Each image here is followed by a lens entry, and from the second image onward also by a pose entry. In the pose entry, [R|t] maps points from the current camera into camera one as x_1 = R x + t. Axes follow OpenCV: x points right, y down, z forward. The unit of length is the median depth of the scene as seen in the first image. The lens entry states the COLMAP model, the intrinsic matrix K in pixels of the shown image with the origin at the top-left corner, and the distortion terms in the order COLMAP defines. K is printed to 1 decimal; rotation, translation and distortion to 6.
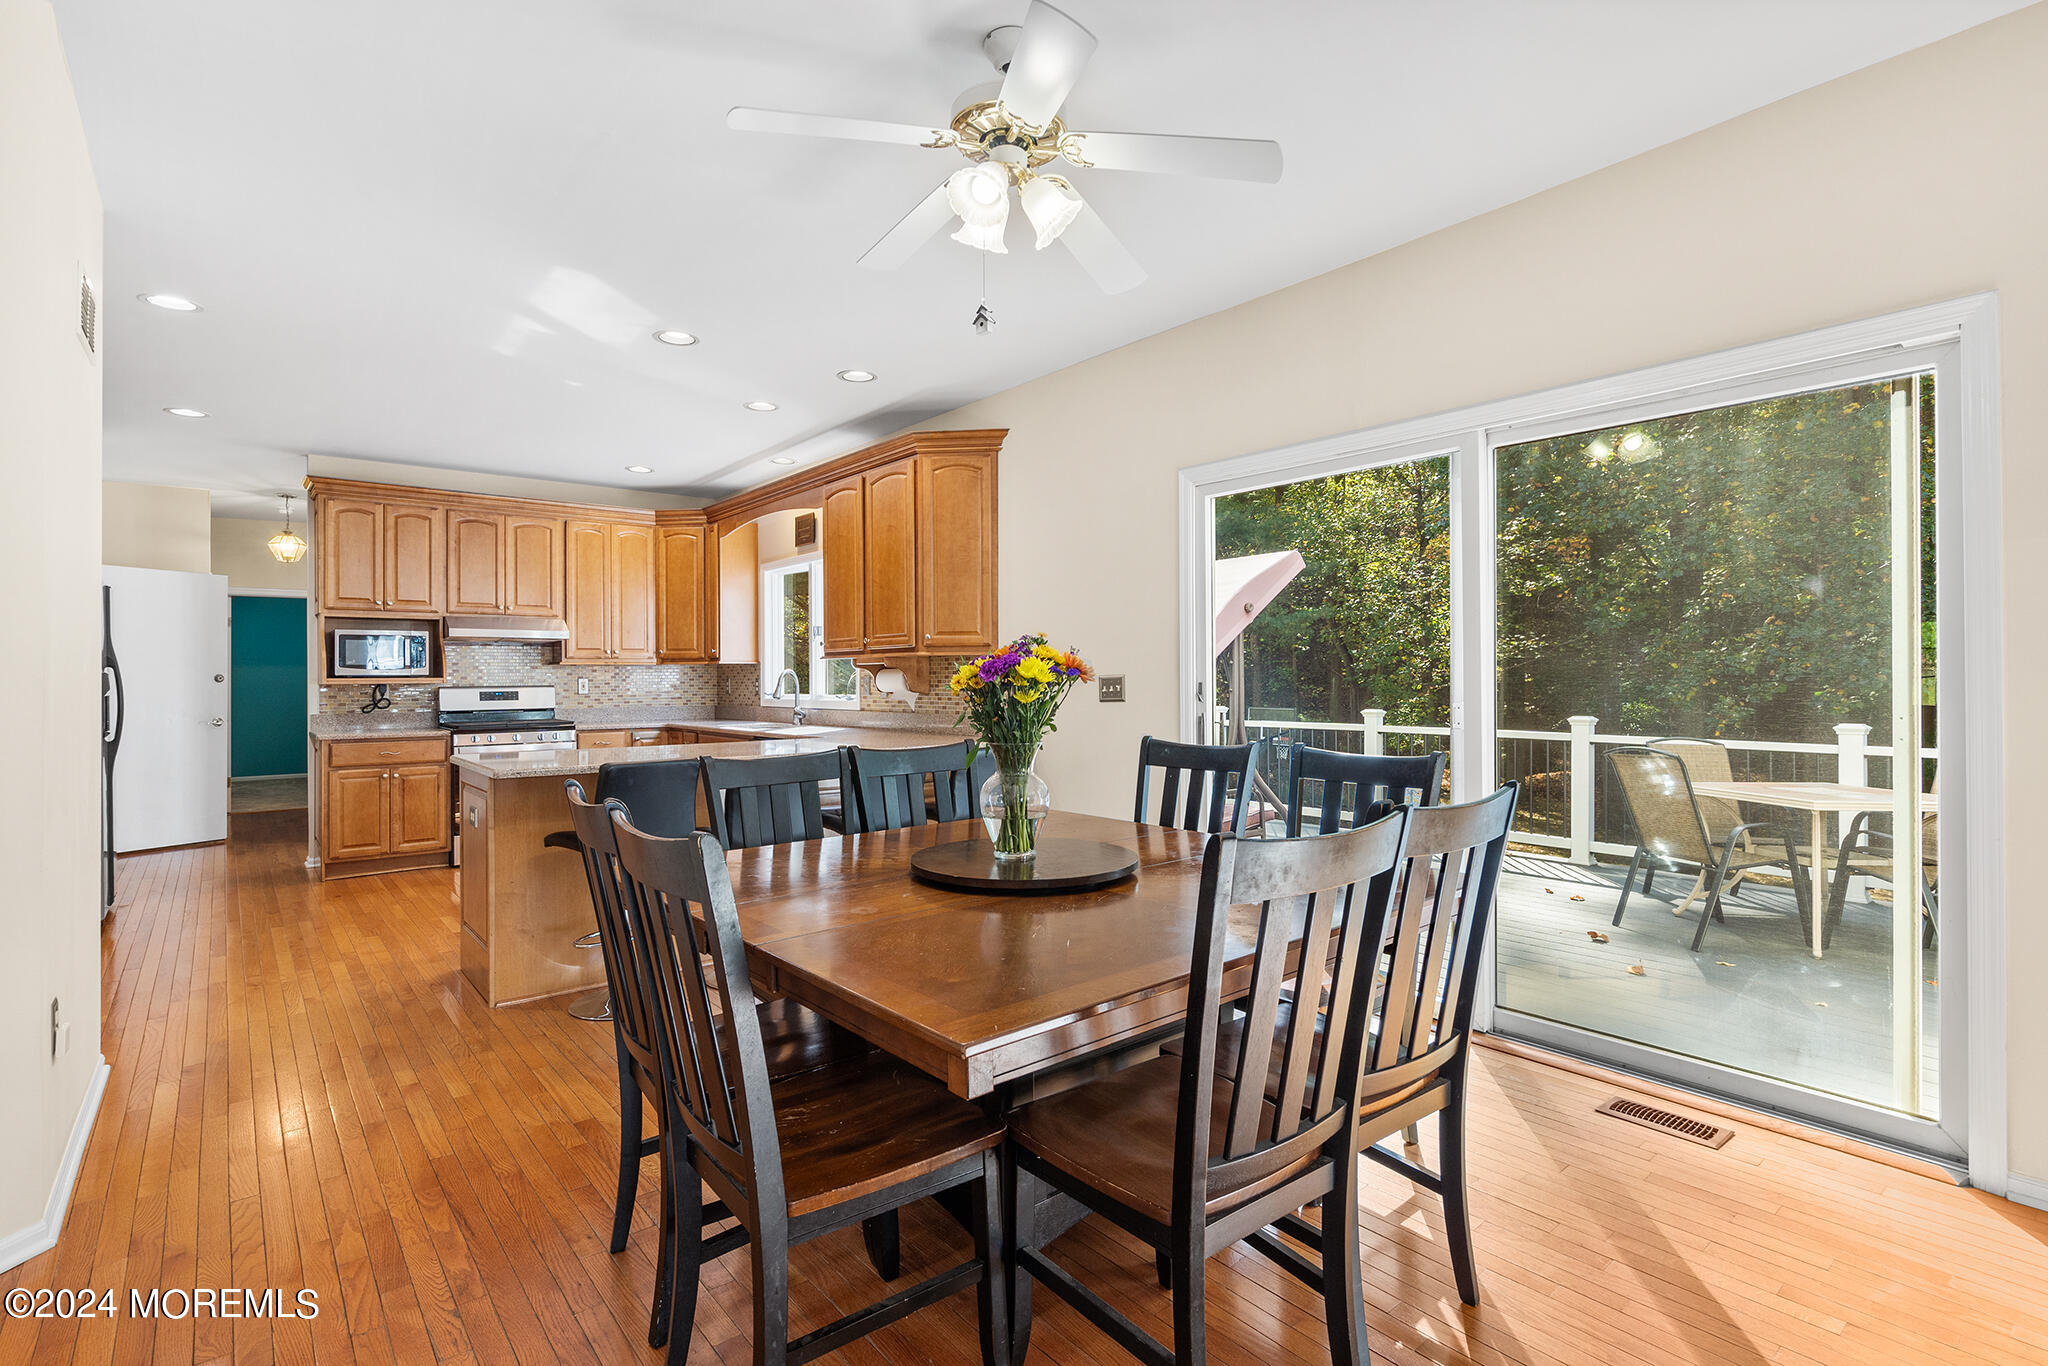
lens RADIAL K [[991.9, 0, 1026.5], [0, 991.9, 679.0], [0, 0, 1]] dist [-0.002455, 0.002347]
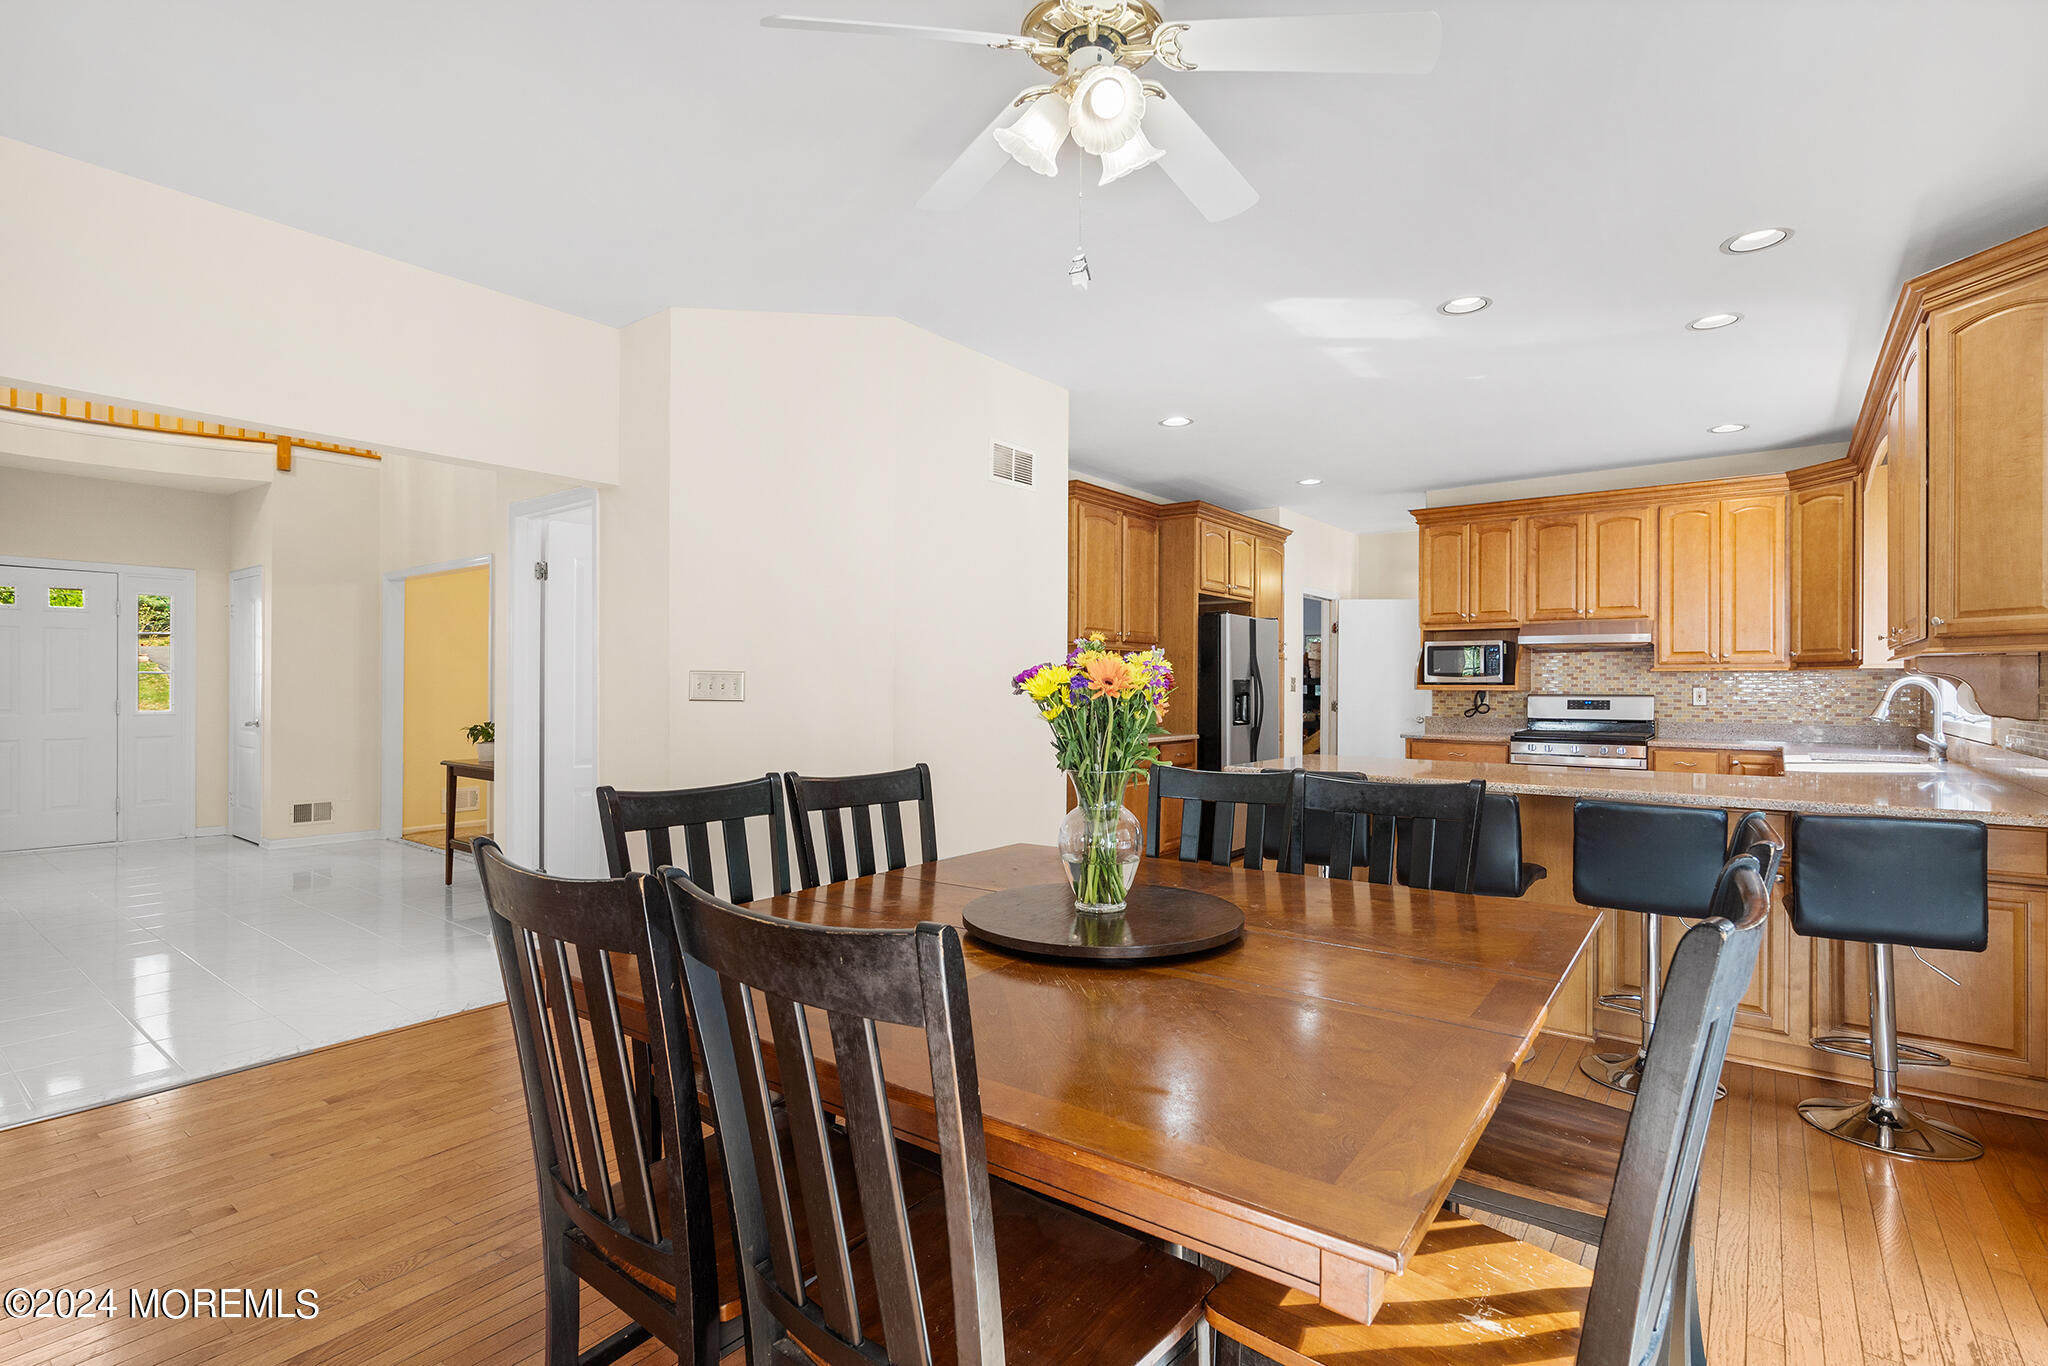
lens RADIAL K [[991.9, 0, 1002.1], [0, 991.9, 687.6], [0, 0, 1]] dist [-0.002455, 0.002347]
pose [[0.214885, 0.009080, -0.976597, 0.284216], [-0.008179, 0.999938, 0.007497, -0.001973], [0.976605, 0.006376, 0.214946, 0.262733]]
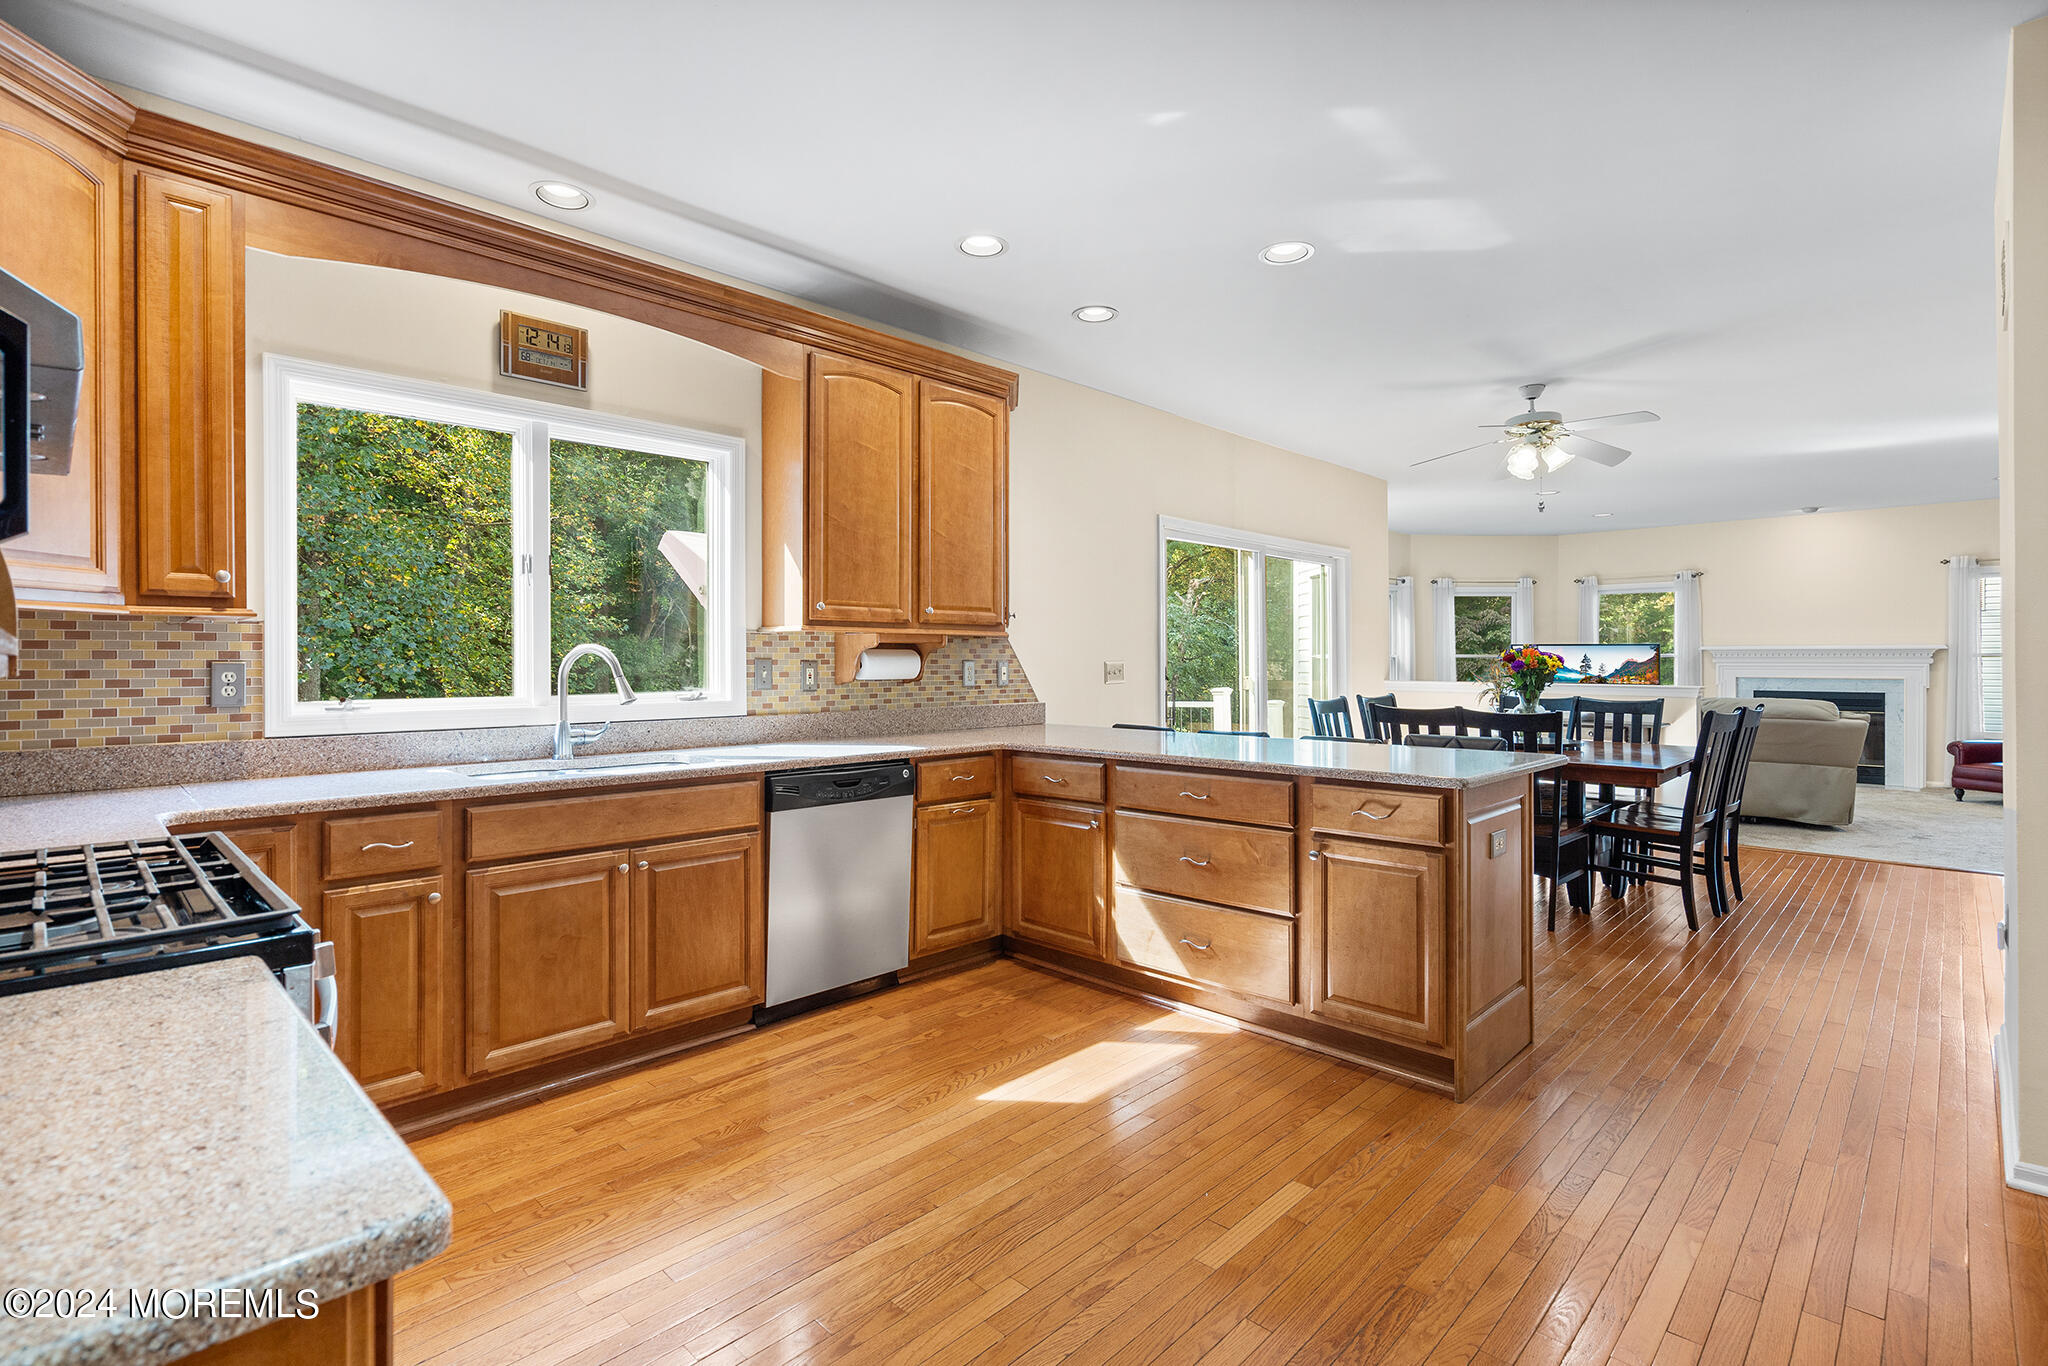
lens RADIAL K [[991.9, 0, 970.7], [0, 991.9, 670.8], [0, 0, 1]] dist [-0.002455, 0.002347]
pose [[-0.103433, -0.000810, 0.994636, -0.740531], [0.003000, 0.999995, 0.001126, 0.003414], [-0.994632, 0.003101, -0.103430, 0.870836]]
